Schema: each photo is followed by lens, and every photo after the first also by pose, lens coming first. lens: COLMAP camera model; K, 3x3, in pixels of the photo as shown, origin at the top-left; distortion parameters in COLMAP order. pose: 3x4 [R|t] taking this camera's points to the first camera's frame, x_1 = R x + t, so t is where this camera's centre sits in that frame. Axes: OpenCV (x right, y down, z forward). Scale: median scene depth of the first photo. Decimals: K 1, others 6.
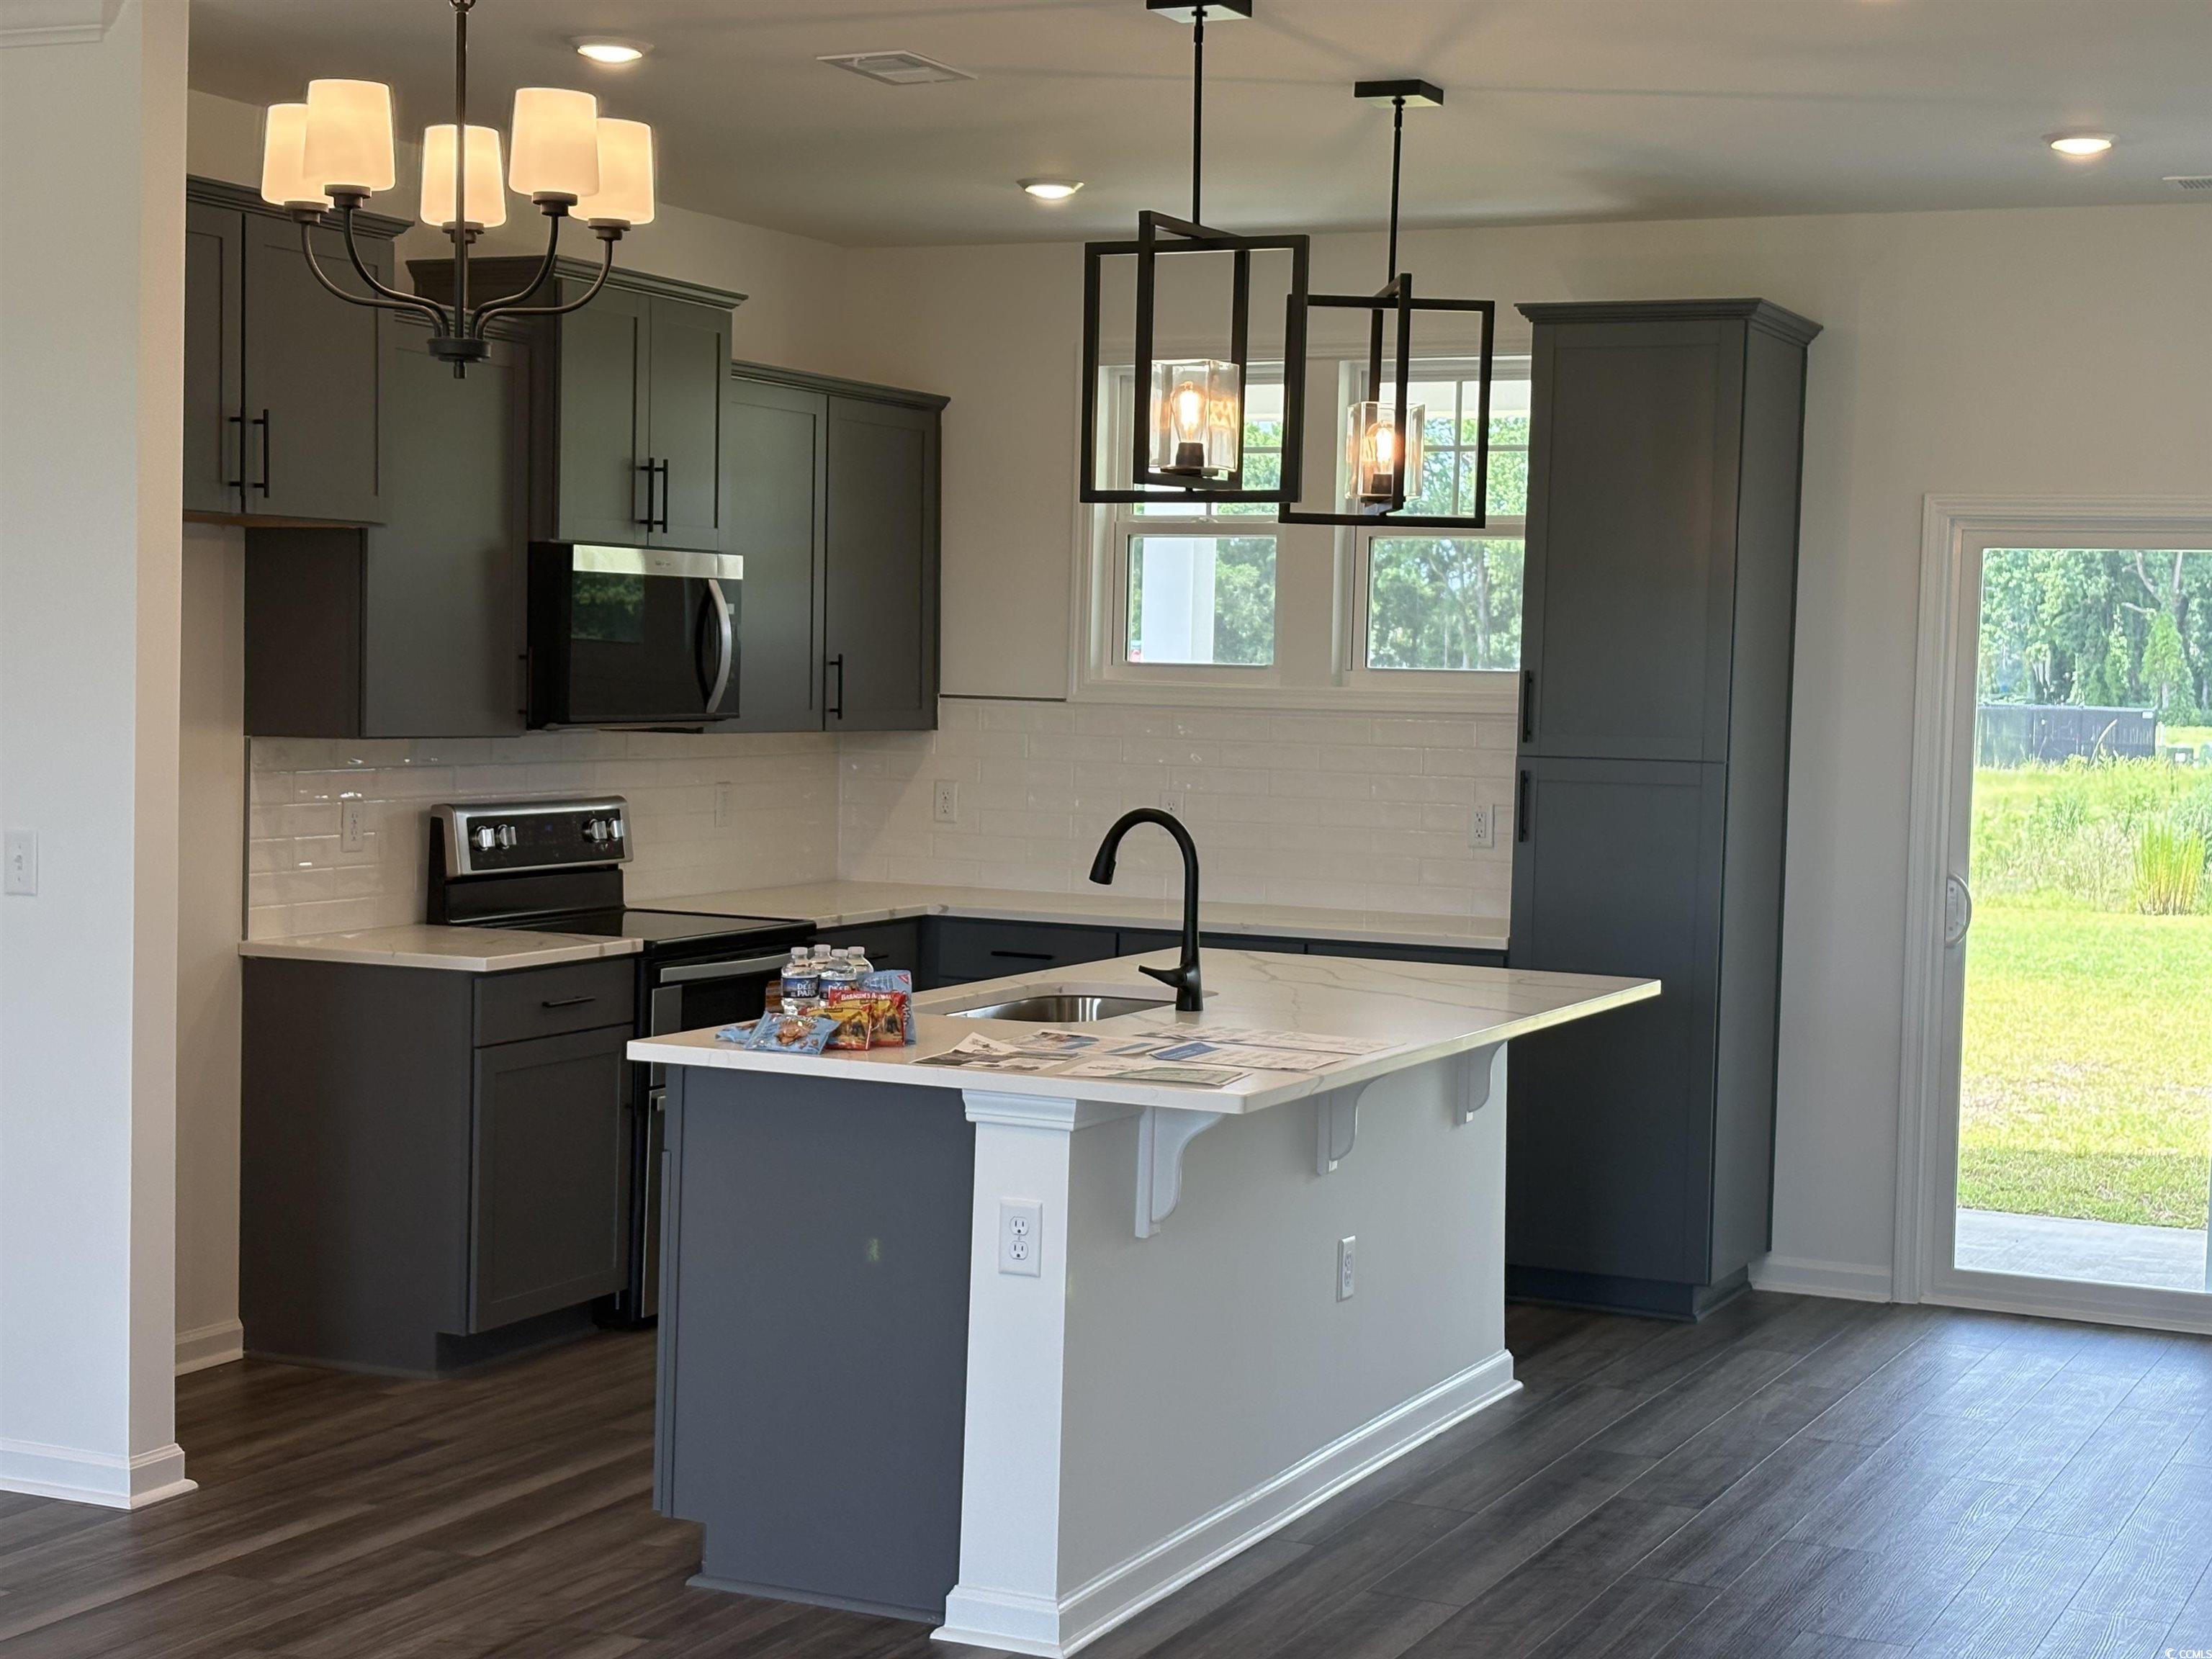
lens RADIAL K [[3400.1, 0, 1105.8], [0, 3400.1, 838.0], [0, 0, 1]] dist [0.129245, 0.000000]
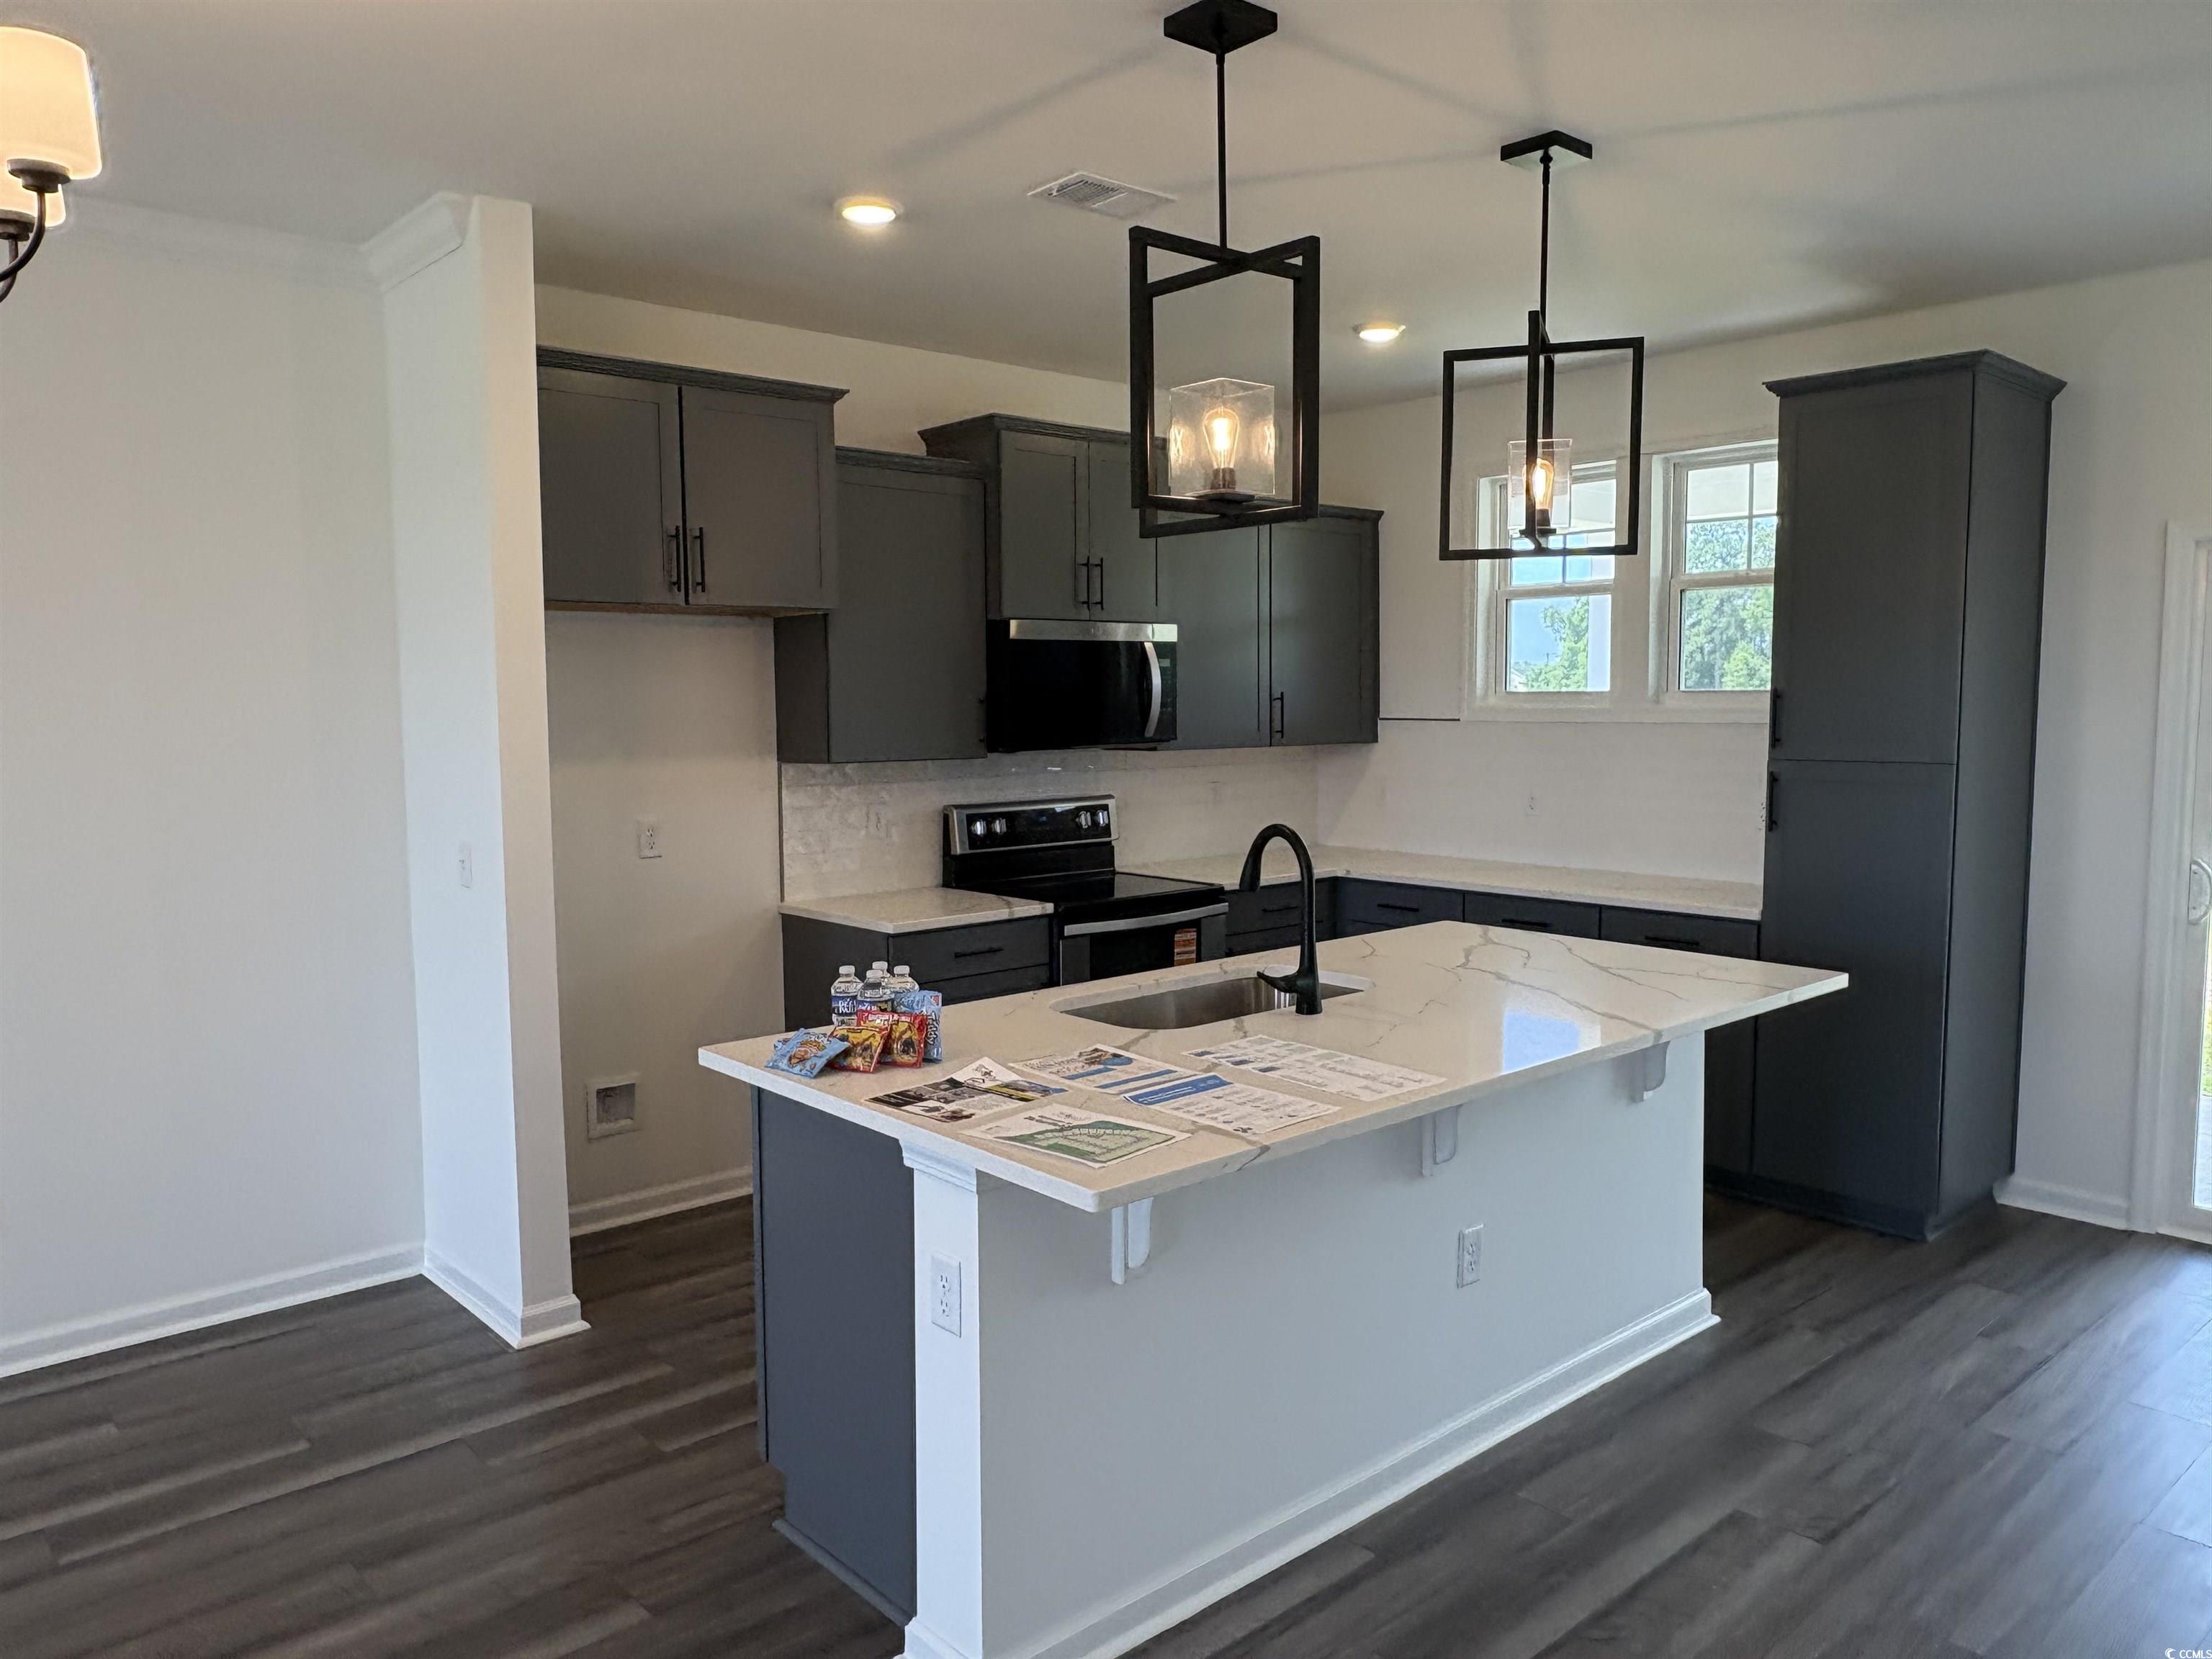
lens RADIAL K [[1556.7, 0, 1110.4], [0, 1556.7, 826.2], [0, 0, 1]] dist [-0.009561, 0.009571]
pose [[0.918446, 0.003203, -0.395534, 0.131207], [0.007753, 0.999629, 0.026098, -0.017686], [0.395471, -0.027036, 0.918080, 0.423299]]
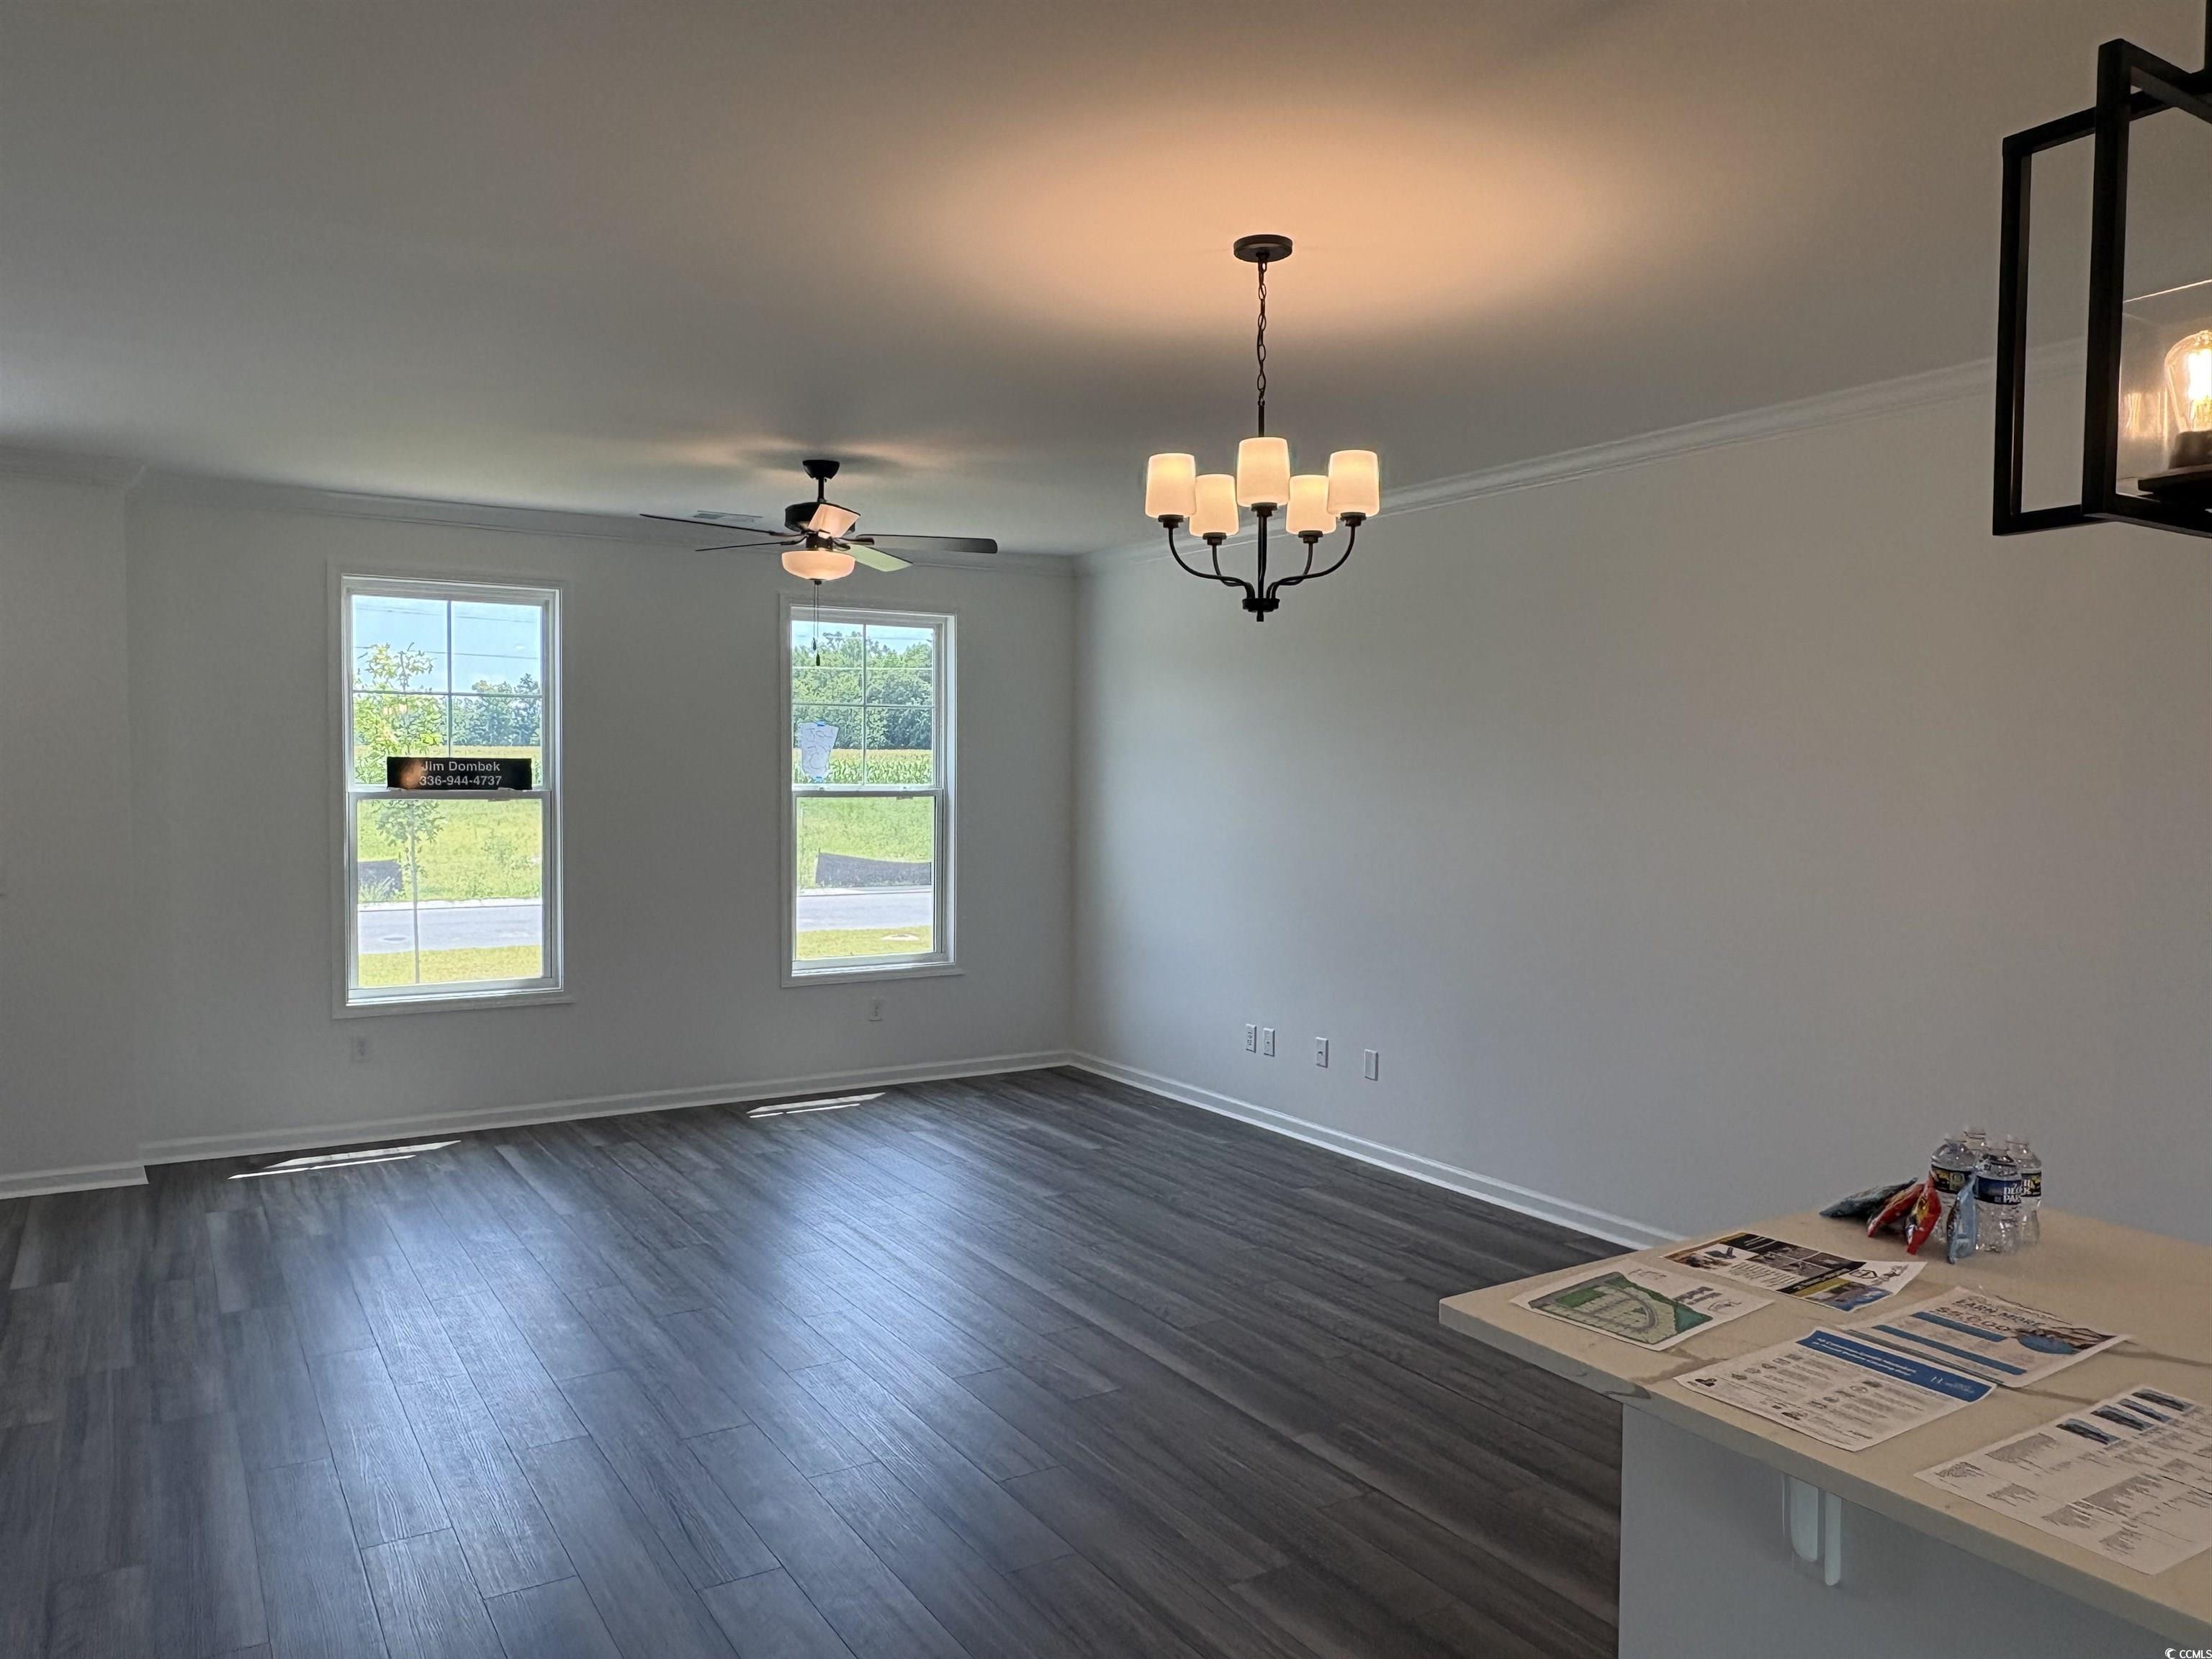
lens RADIAL K [[1556.7, 0, 1109.2], [0, 1556.7, 828.0], [0, 0, 1]] dist [-0.009561, 0.009571]
pose [[-0.546940, 0.002994, -0.837167, 0.272195], [-0.065710, 0.996755, 0.046495, -0.035722], [0.834589, 0.080440, -0.544968, 0.754962]]
